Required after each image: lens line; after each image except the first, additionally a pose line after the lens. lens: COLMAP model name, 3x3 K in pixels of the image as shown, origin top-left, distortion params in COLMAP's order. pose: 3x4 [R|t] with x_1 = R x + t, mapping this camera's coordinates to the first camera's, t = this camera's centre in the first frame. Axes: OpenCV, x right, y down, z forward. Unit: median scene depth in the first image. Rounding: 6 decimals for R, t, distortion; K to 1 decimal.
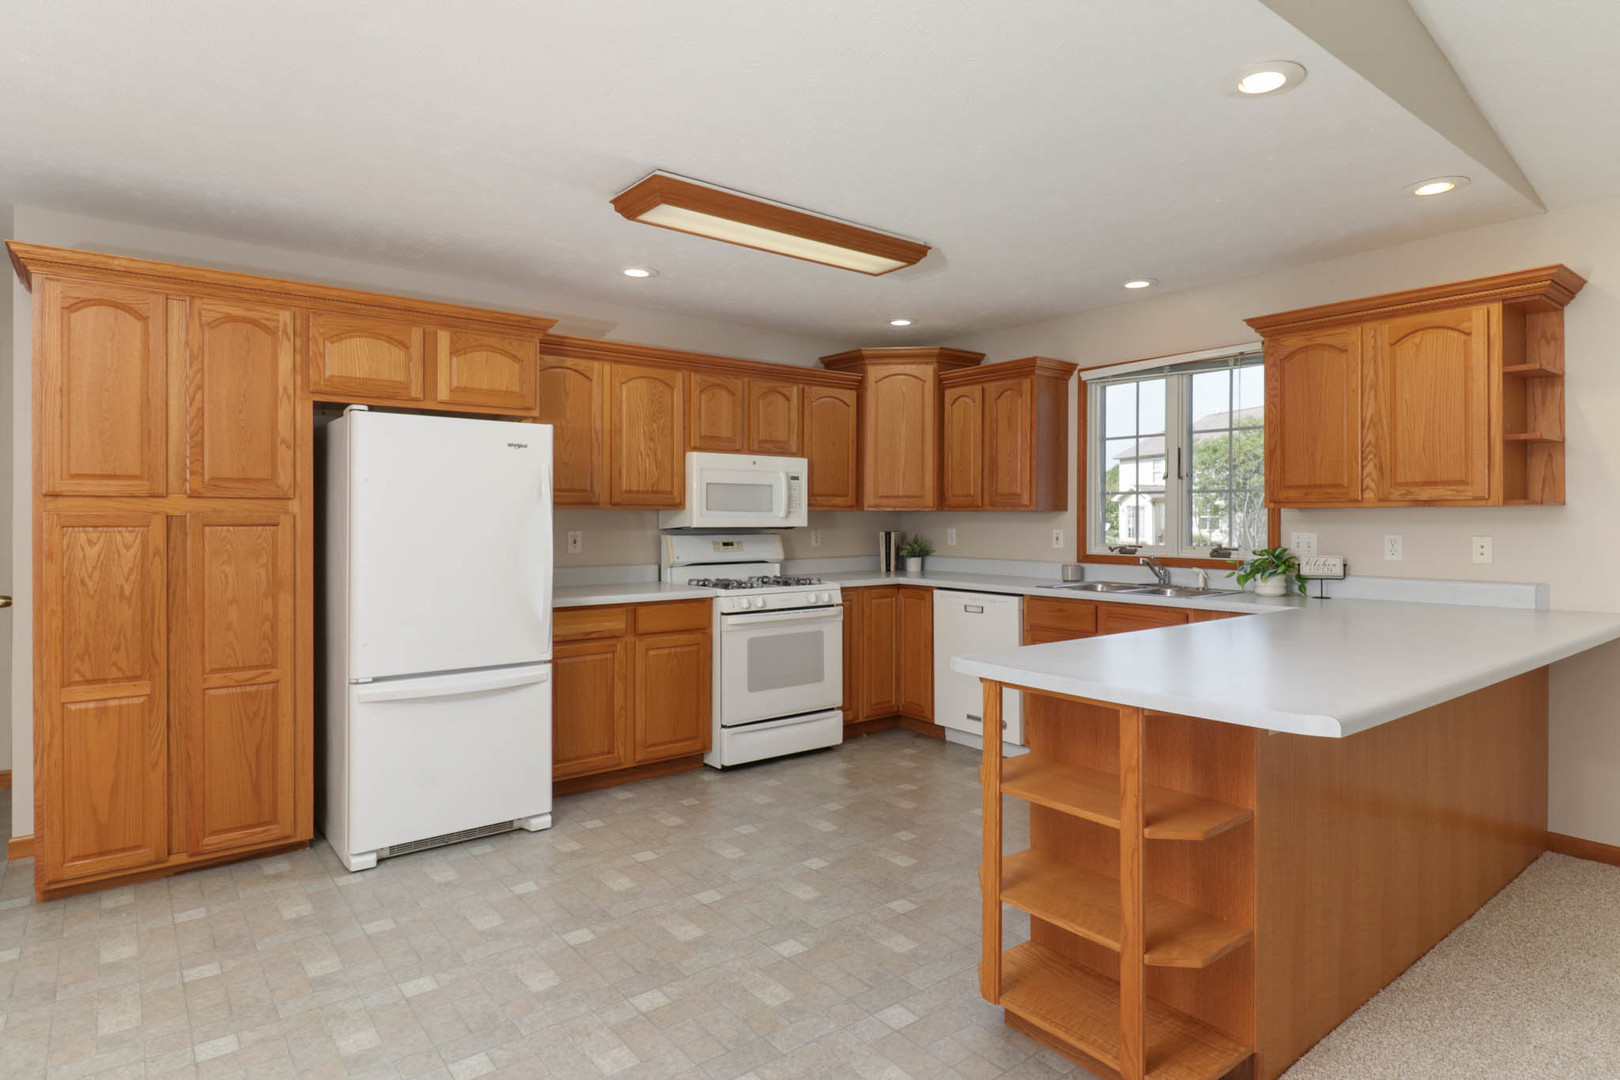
lens RADIAL K [[884.7, 0, 789.2], [0, 884.7, 527.5], [0, 0, 1]] dist [0.011824, -0.003227]
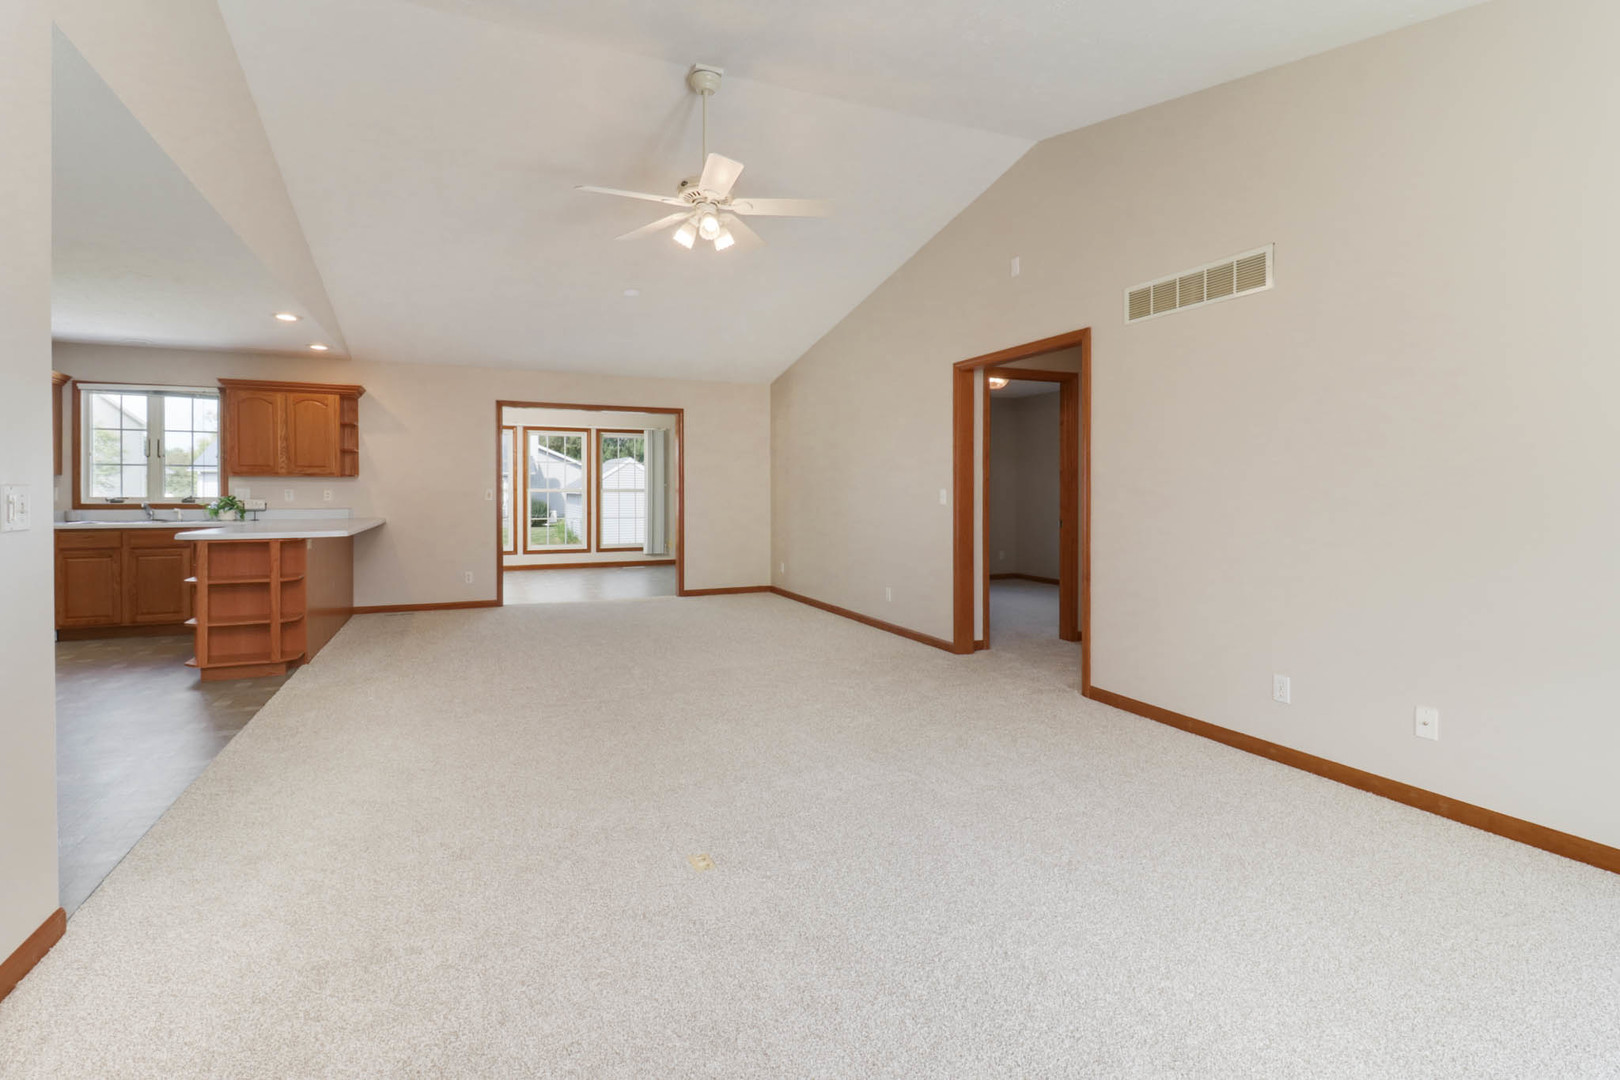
lens RADIAL K [[764.6, 0, 820.1], [0, 764.6, 496.9], [0, 0, 1]] dist [0.017114, -0.000058]
pose [[0.228702, -0.004610, 0.973486, -0.781652], [0.007408, 0.999968, 0.002995, 0.028428], [-0.973468, 0.006526, 0.228729, -0.631484]]
